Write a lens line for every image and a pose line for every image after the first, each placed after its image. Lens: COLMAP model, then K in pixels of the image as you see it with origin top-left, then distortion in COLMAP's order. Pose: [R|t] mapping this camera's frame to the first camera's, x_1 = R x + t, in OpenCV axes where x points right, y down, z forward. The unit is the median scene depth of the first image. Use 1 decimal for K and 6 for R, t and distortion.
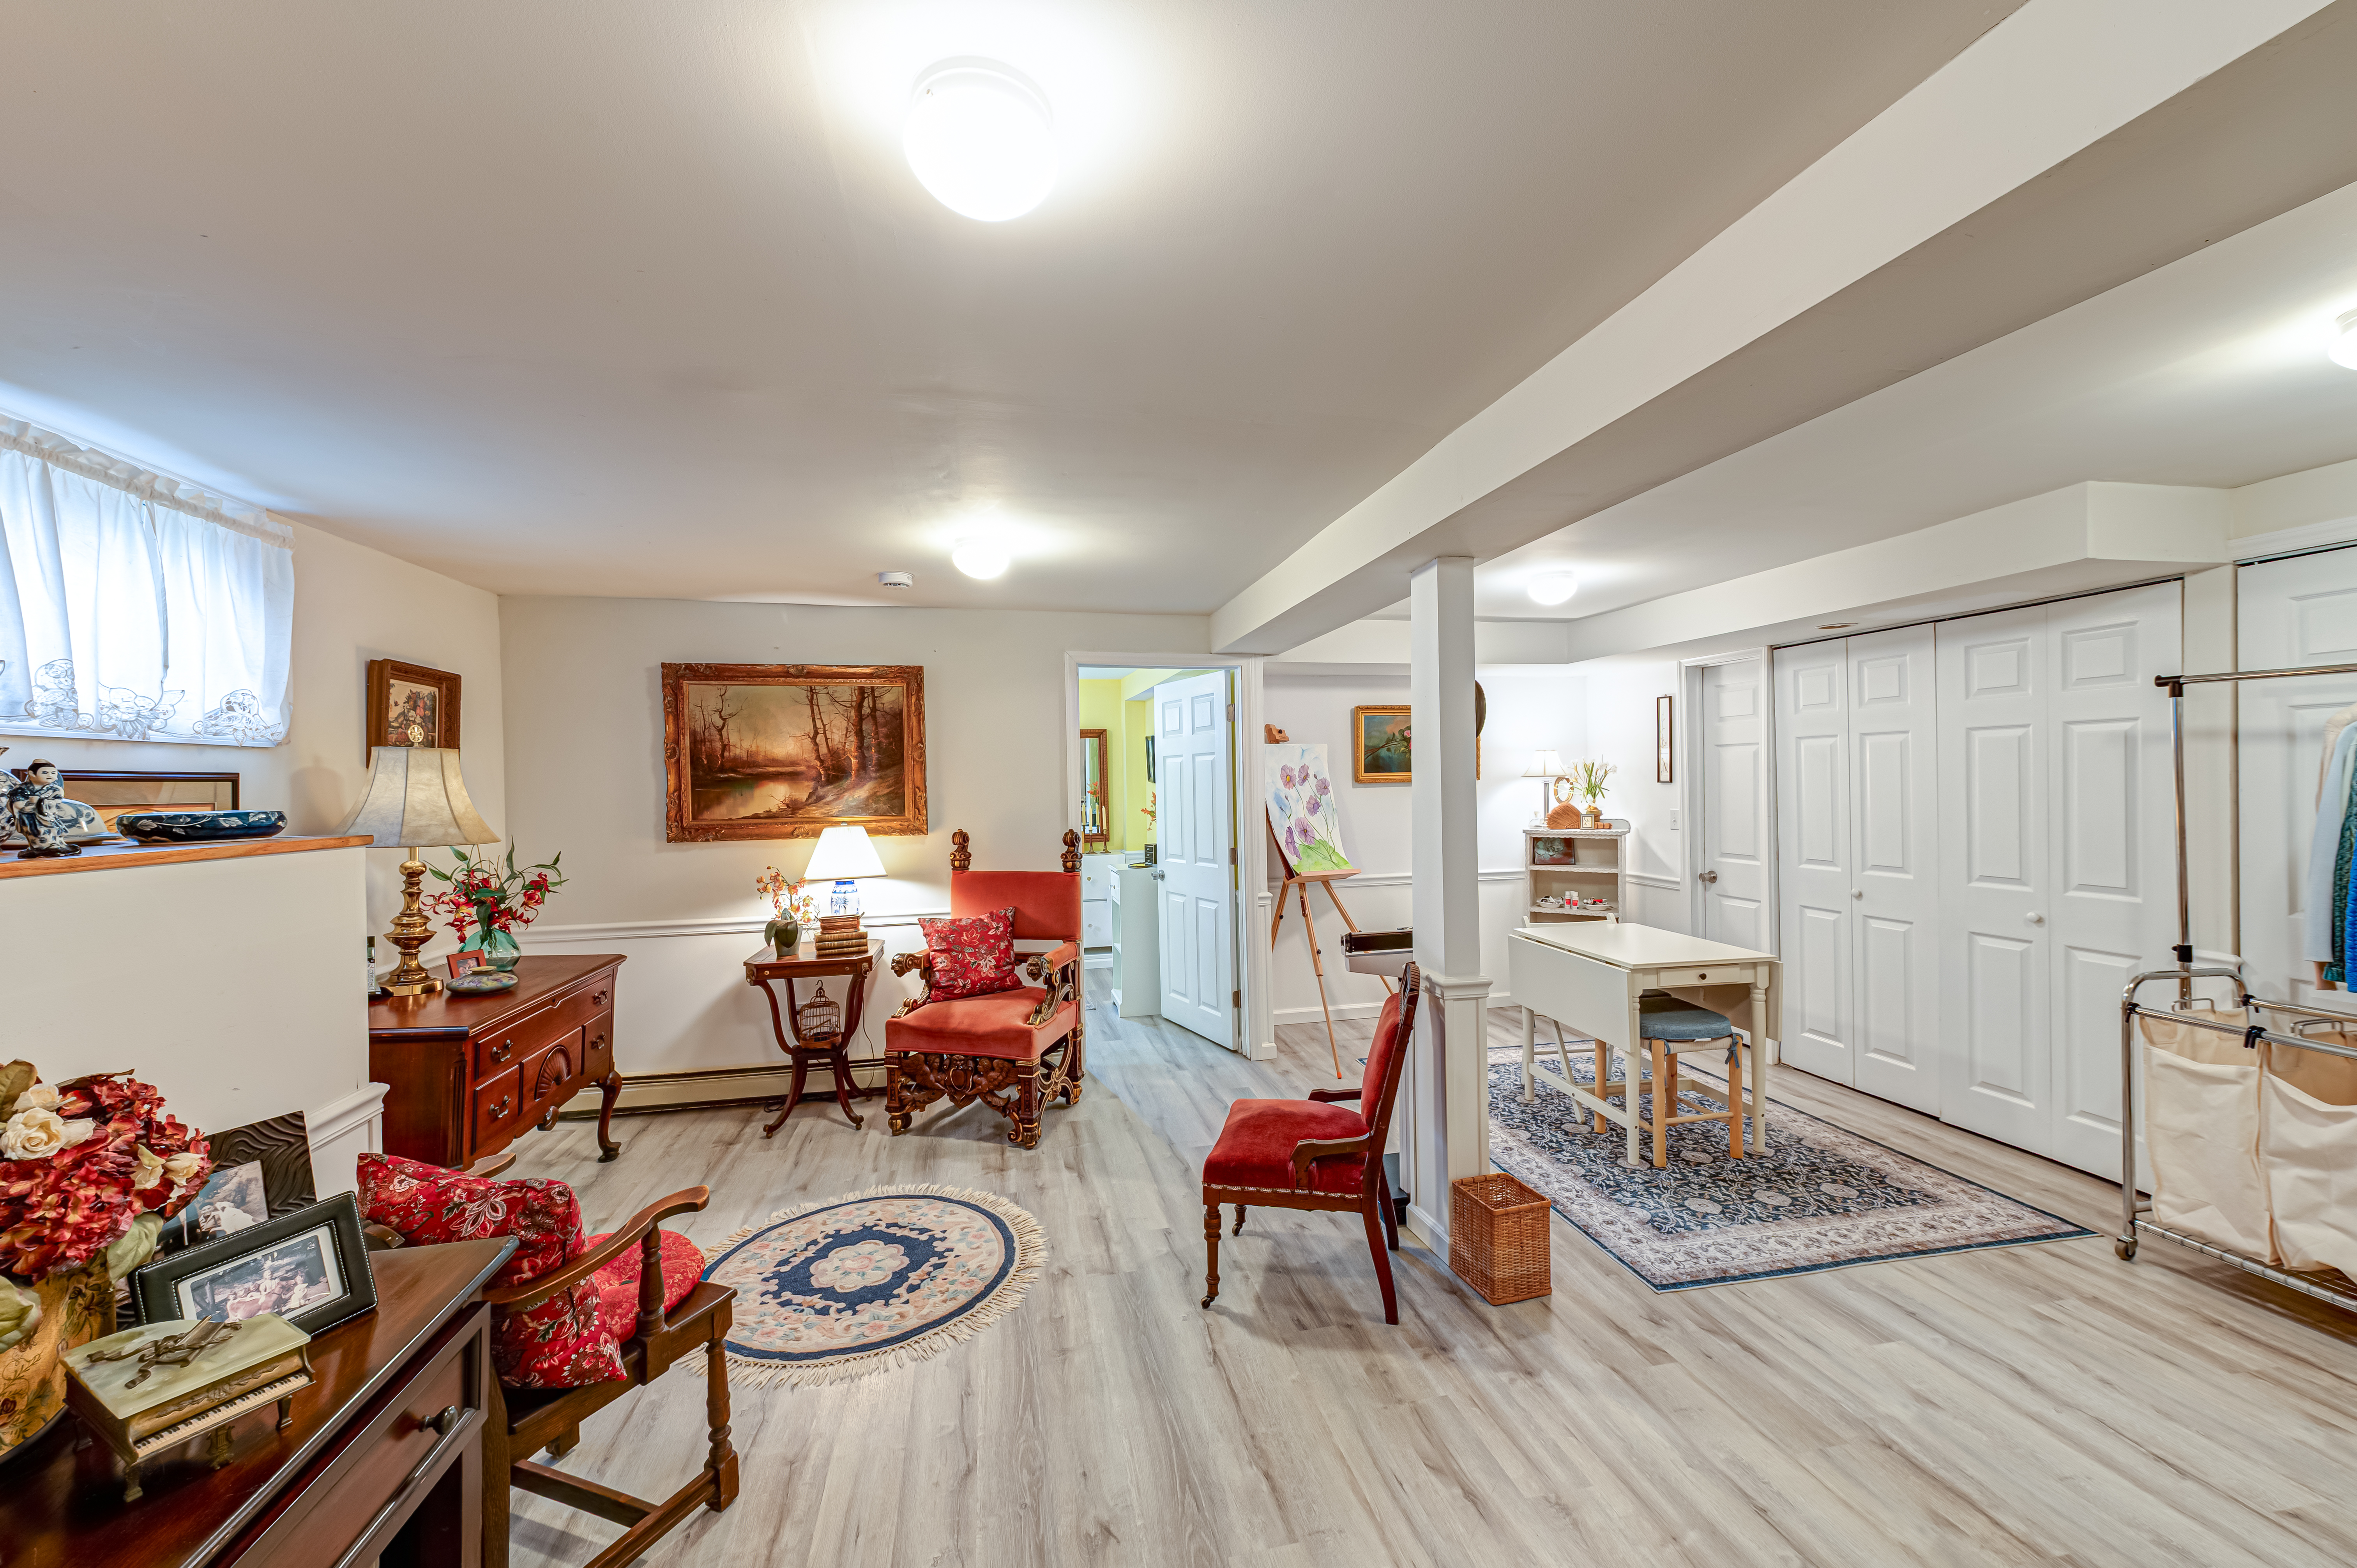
lens RADIAL K [[908.6, 0, 1184.4], [0, 908.6, 793.9], [0, 0, 1]] dist [0.013840, -0.000003]
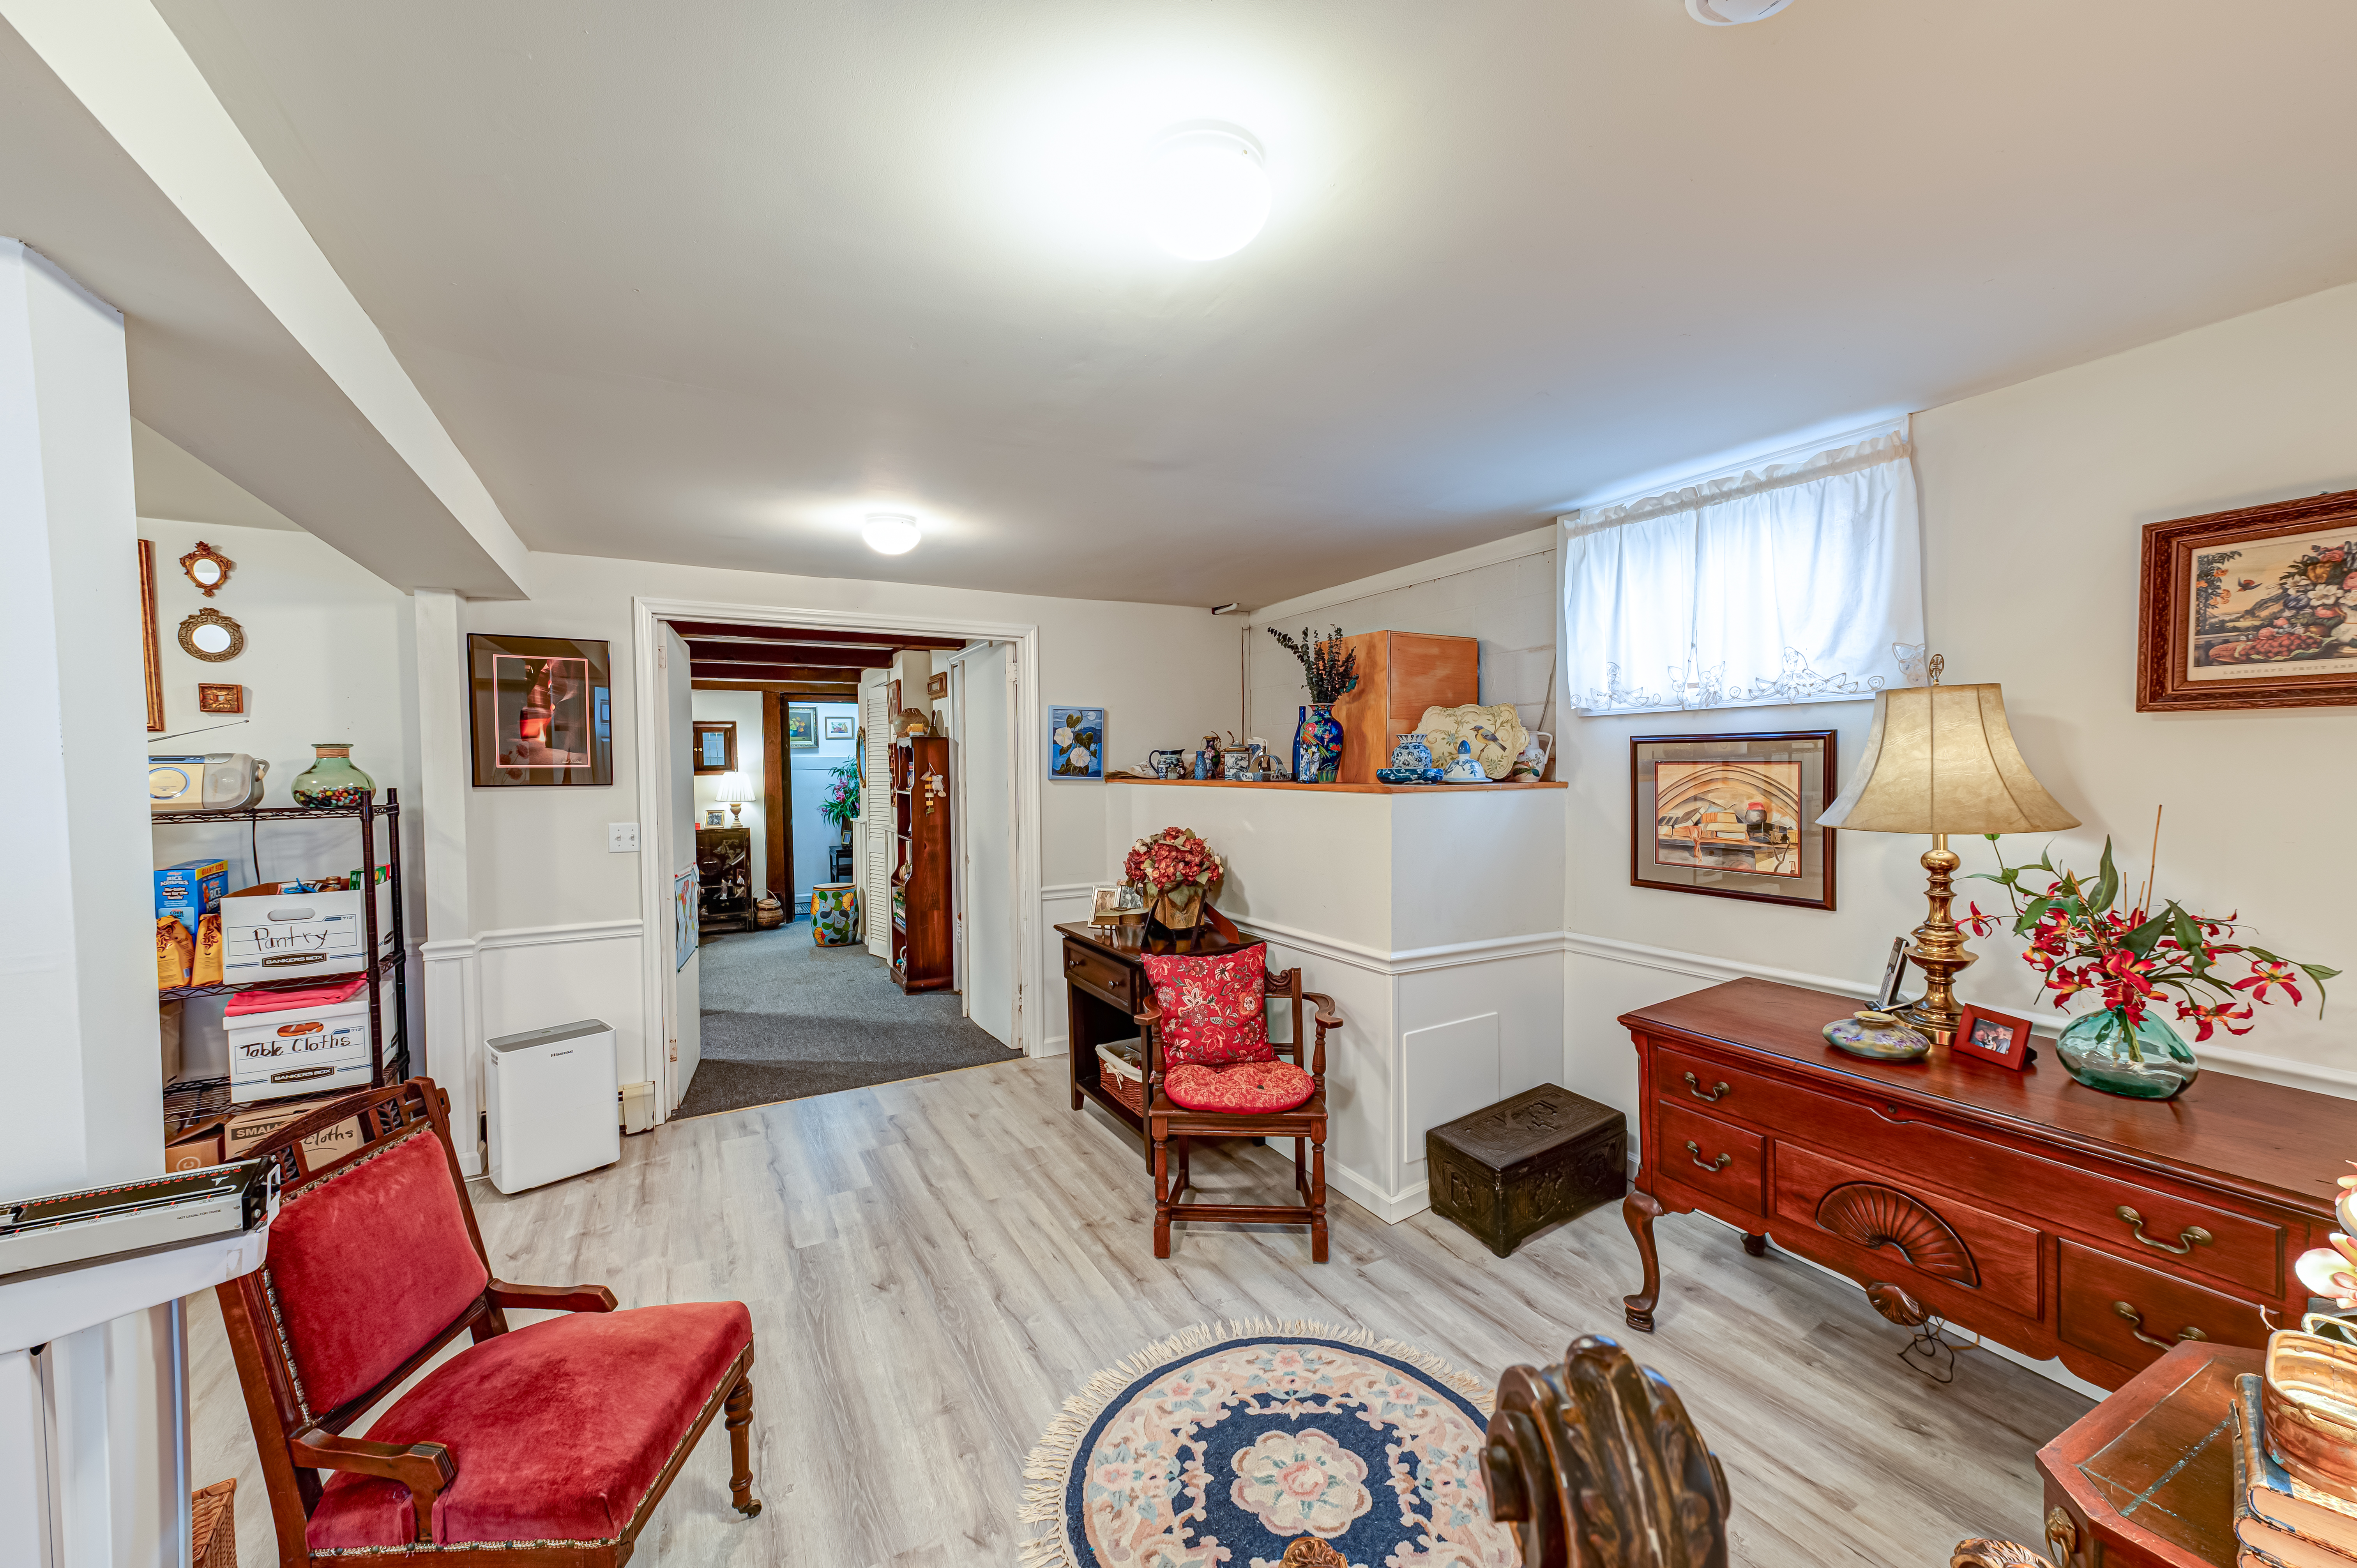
lens RADIAL K [[908.6, 0, 1184.4], [0, 908.6, 793.9], [0, 0, 1]] dist [0.013840, -0.000003]
pose [[-0.956868, 0.043167, -0.287297, -0.104240], [0.026945, 0.997824, 0.060182, -0.029227], [0.289270, 0.049845, -0.955949, 1.603300]]
